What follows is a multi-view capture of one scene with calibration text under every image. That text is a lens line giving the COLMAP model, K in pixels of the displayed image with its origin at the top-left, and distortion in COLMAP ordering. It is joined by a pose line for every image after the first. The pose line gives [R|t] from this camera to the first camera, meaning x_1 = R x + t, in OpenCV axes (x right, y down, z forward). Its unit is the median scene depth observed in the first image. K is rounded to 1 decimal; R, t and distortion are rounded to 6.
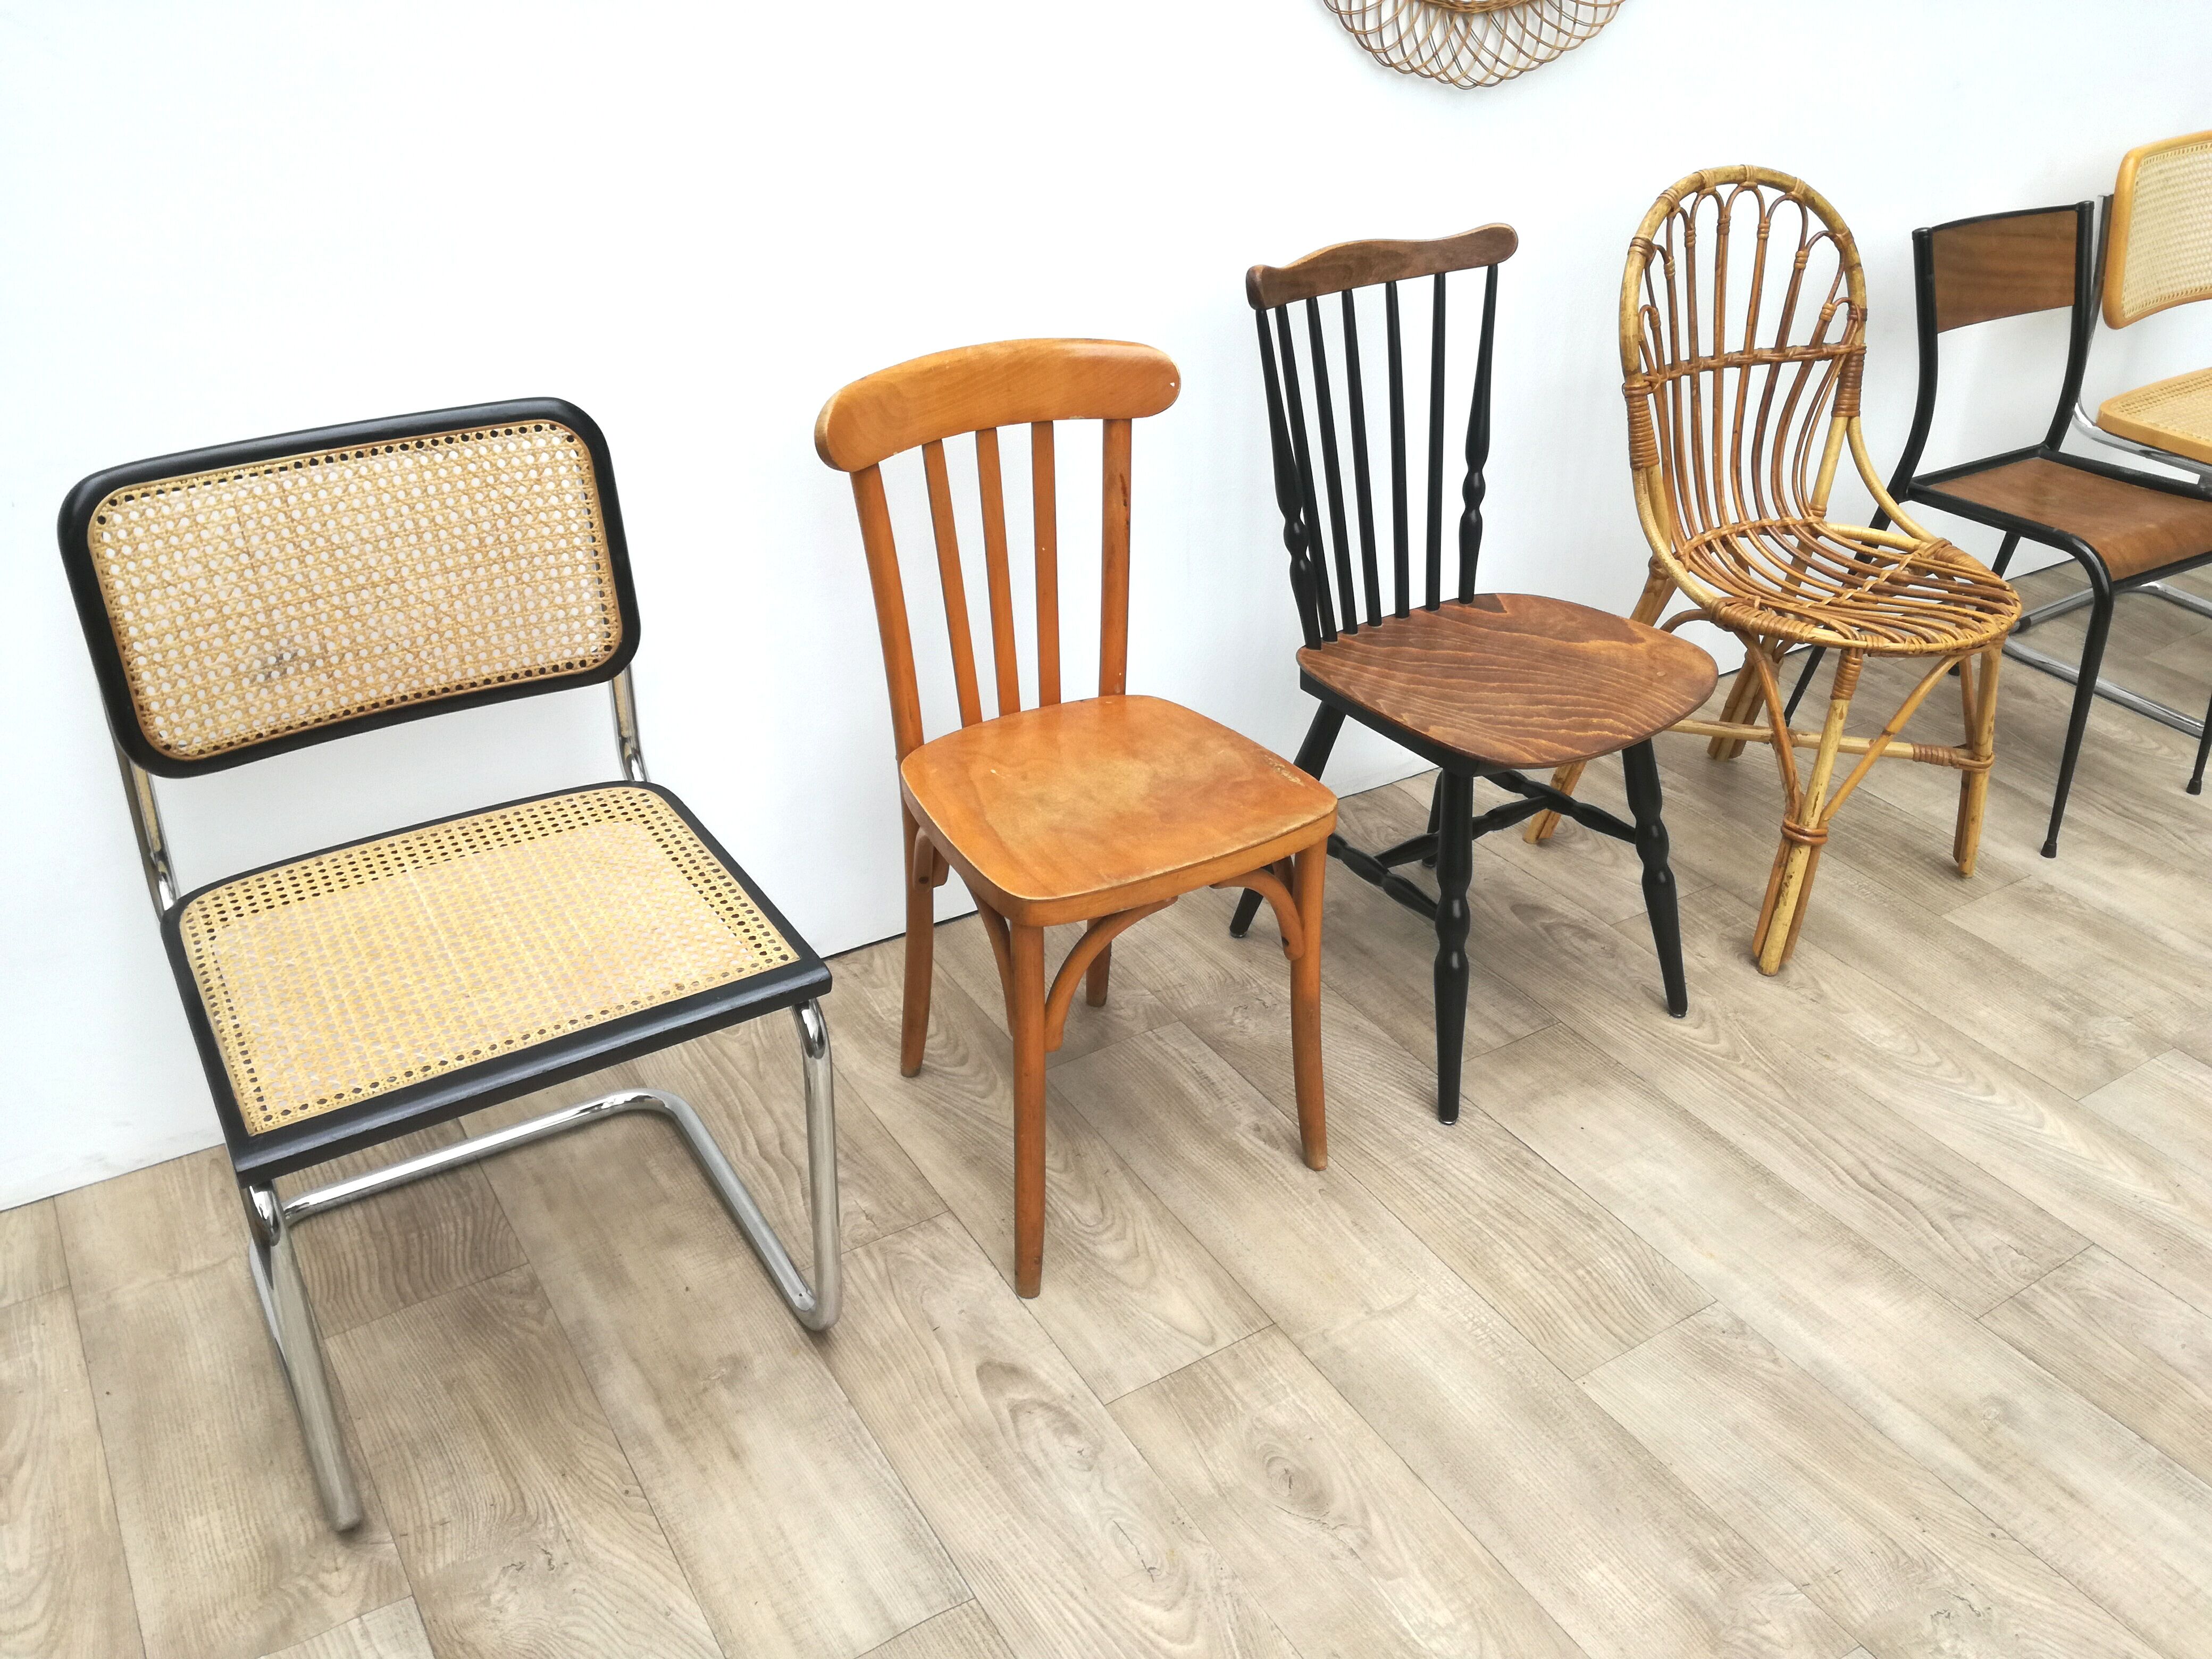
lens RADIAL K [[1818.8, 0, 1104.6], [0, 1818.8, 796.4], [0, 0, 1]] dist [0.091752, -0.197009]
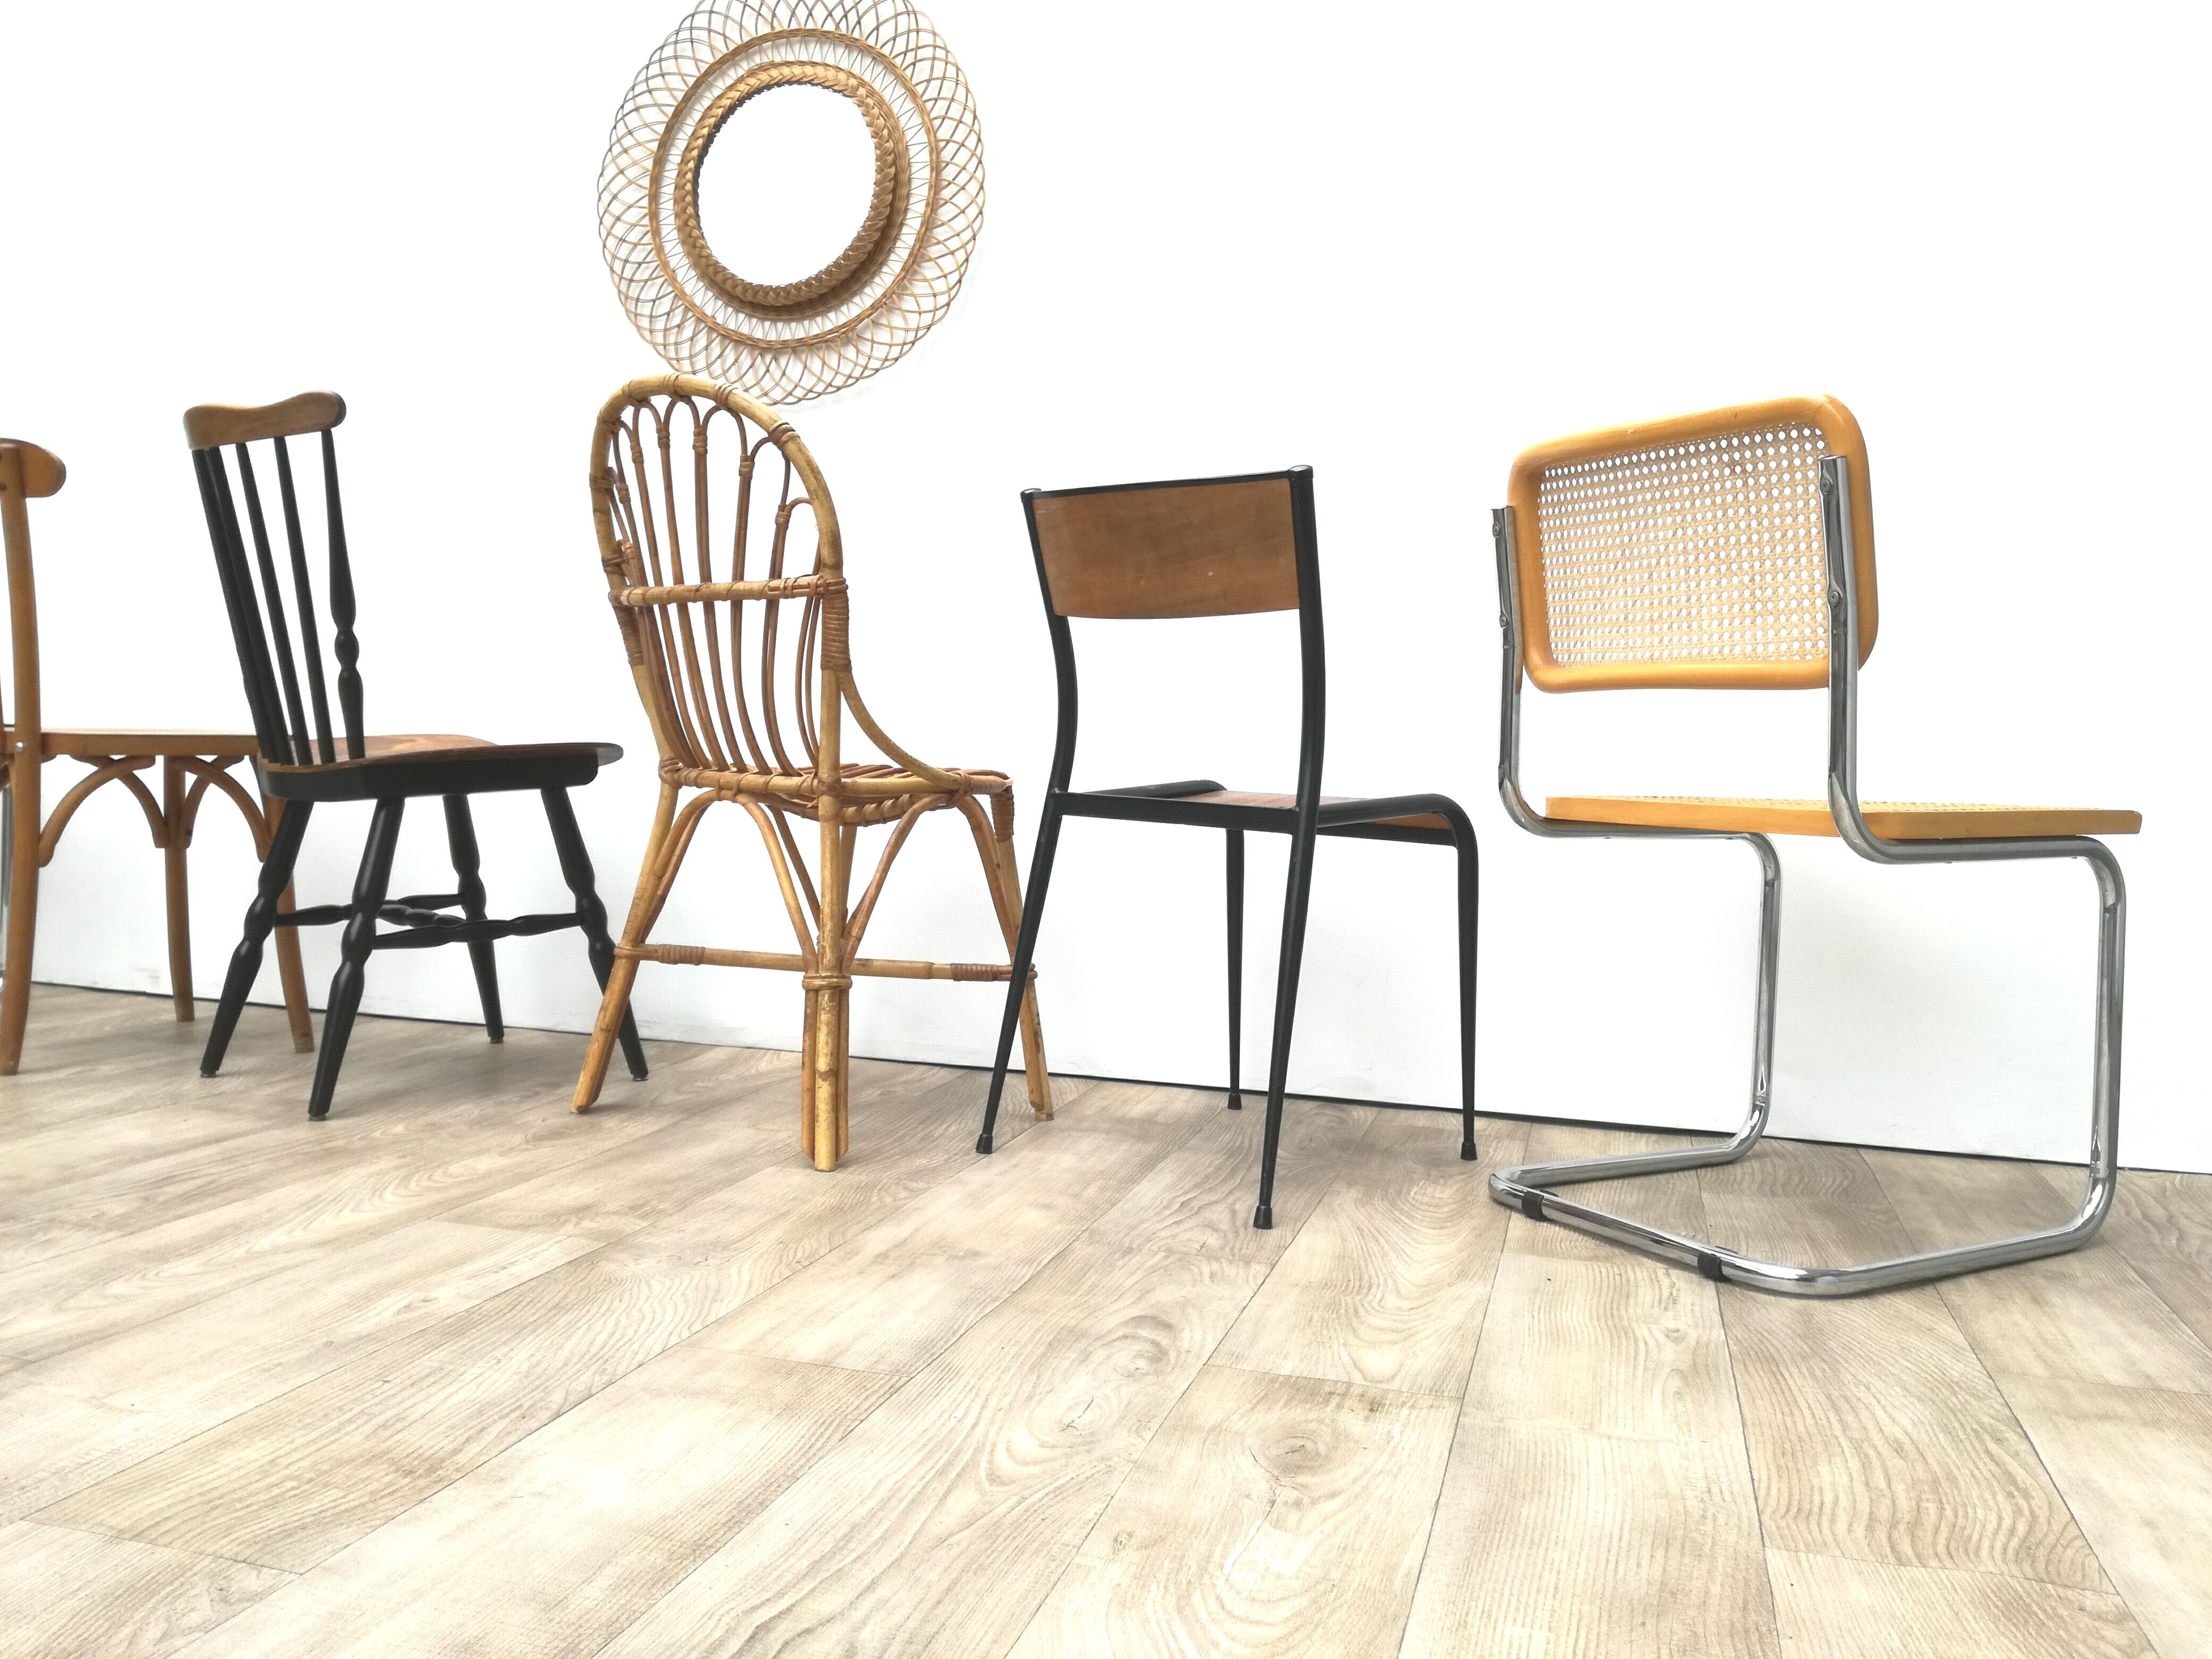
lens RADIAL K [[1818.8, 0, 1104.6], [0, 1818.8, 796.4], [0, 0, 1]] dist [0.091752, -0.197009]
pose [[0.673722, 0.034793, -0.738165, 1.522208], [-0.397273, 0.859322, -0.322087, 0.167306], [0.623115, 0.510251, 0.592766, 0.677143]]
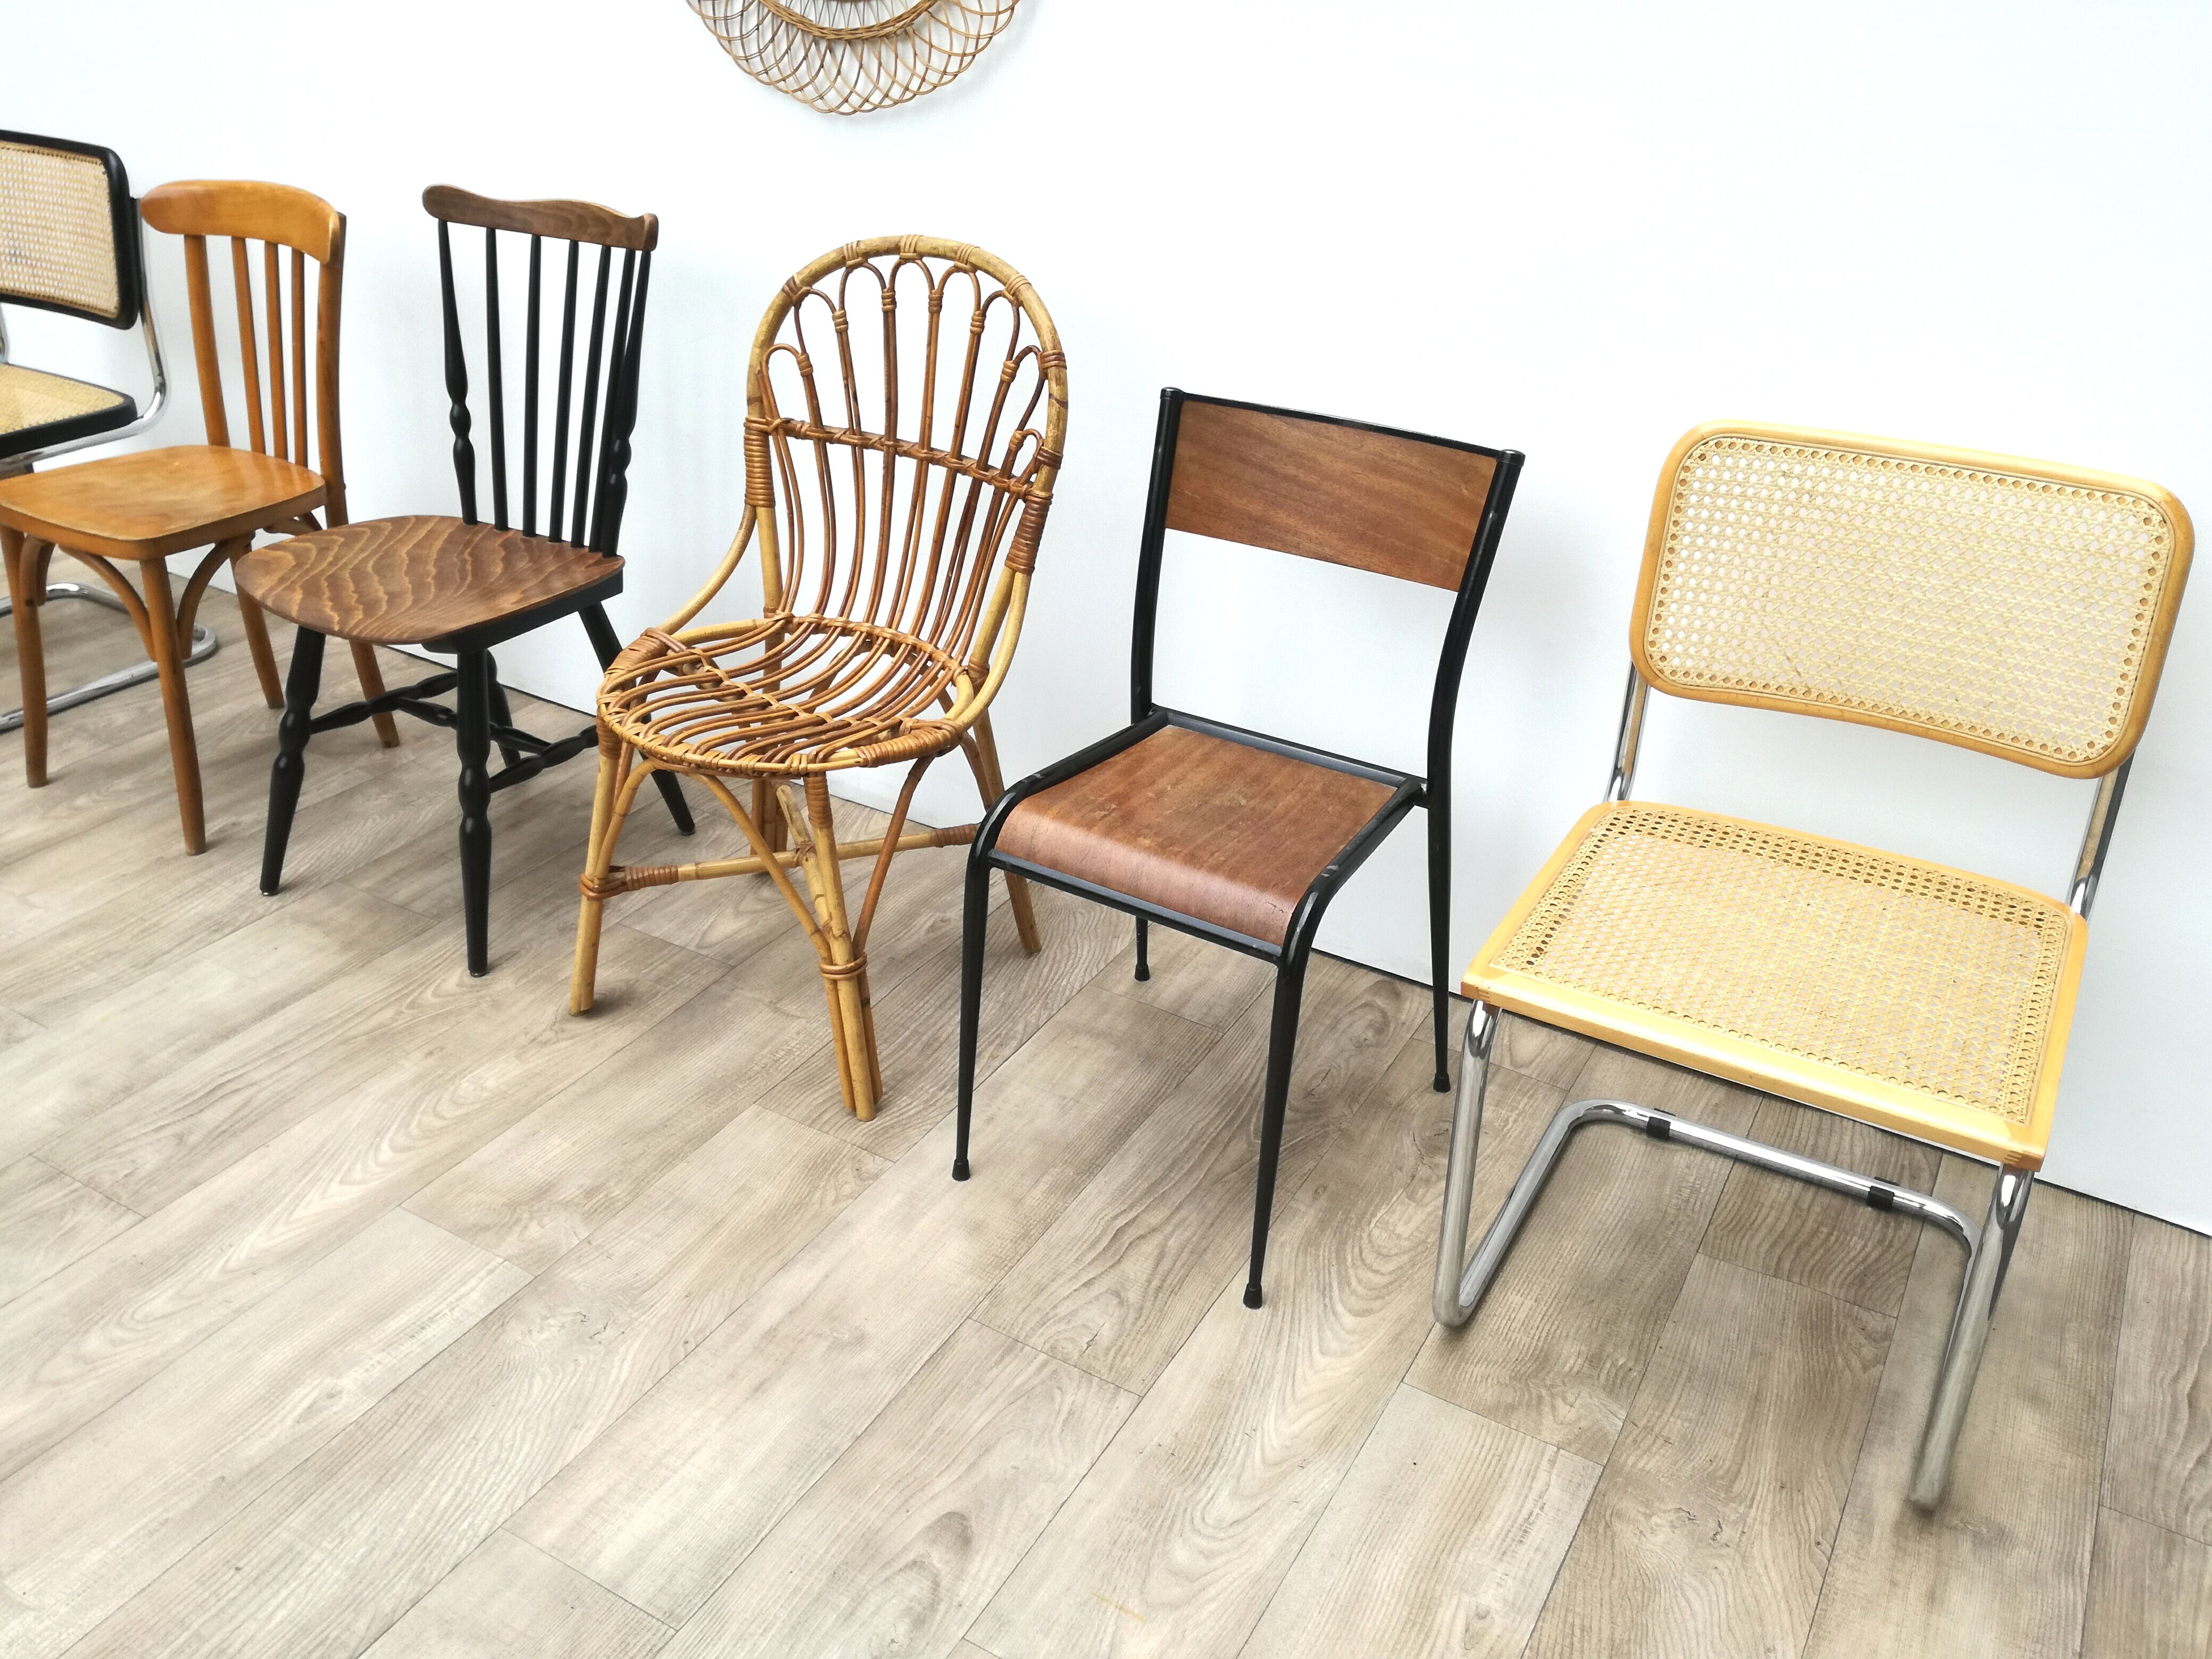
lens RADIAL K [[1818.8, 0, 1104.6], [0, 1818.8, 796.4], [0, 0, 1]] dist [0.091752, -0.197009]
pose [[0.471104, 0.414861, -0.778429, 1.491756], [-0.465422, 0.866560, 0.180157, -0.381242], [0.749296, 0.277425, 0.601325, 0.743936]]
